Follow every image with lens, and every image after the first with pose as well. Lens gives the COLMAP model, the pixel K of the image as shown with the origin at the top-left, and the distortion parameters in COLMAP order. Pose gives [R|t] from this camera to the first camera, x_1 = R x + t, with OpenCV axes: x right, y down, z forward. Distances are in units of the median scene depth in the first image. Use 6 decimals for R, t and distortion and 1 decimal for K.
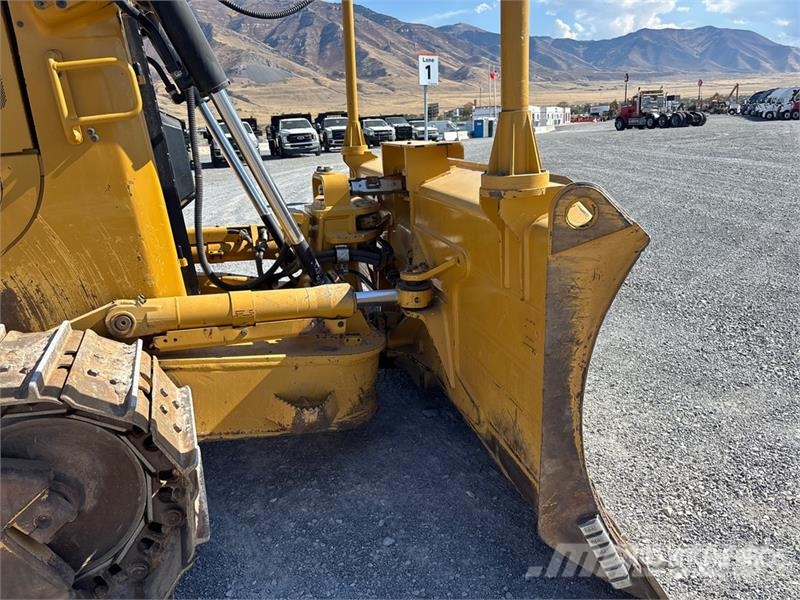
lens RADIAL K [[610.9, 0, 390.2], [0, 610.9, 301.3], [0, 0, 1]] dist [0.004754, -0.000979]
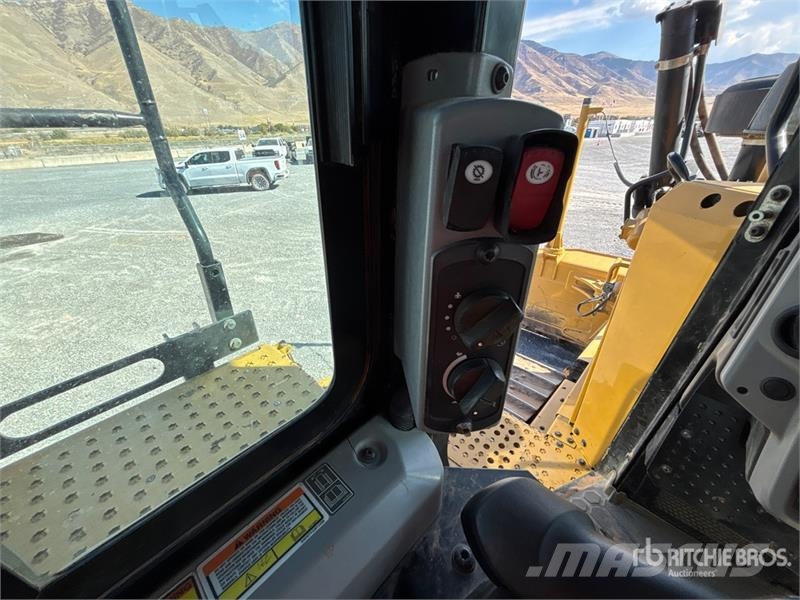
lens RADIAL K [[319.9, 0, 399.1], [0, 319.9, 303.3], [0, 0, 1]] dist [0.002382, -0.000329]
pose [[0.936525, 0.200108, -0.287885, -0.062418], [-0.128632, 0.959971, 0.248817, 0.183130], [0.326151, -0.195992, 0.924777, -0.714805]]
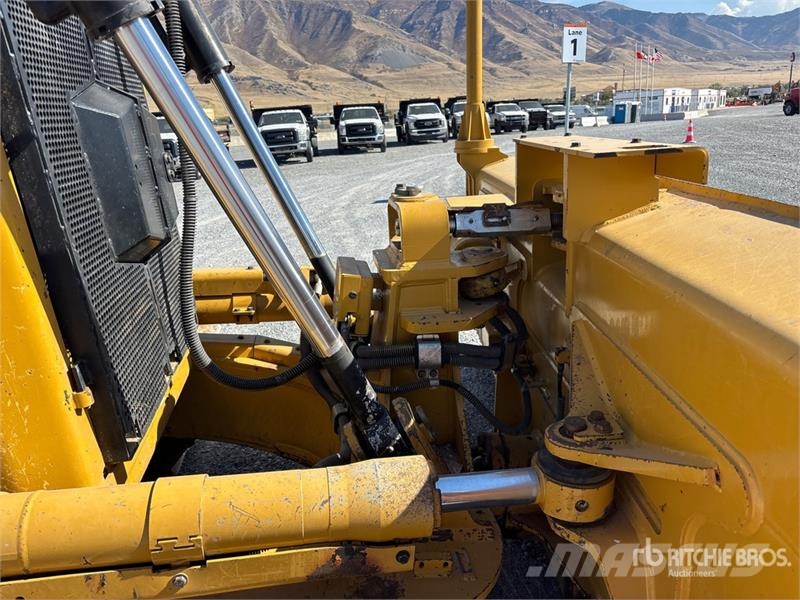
lens RADIAL K [[609.1, 0, 400.0], [0, 609.1, 300.0], [0, 0, 1]] dist [0.029105, -0.036874]
pose [[0.982004, 0.054543, -0.180811, -0.000893], [-0.050851, 0.998393, 0.024996, -0.011495], [0.181884, -0.015352, 0.983200, 0.040559]]
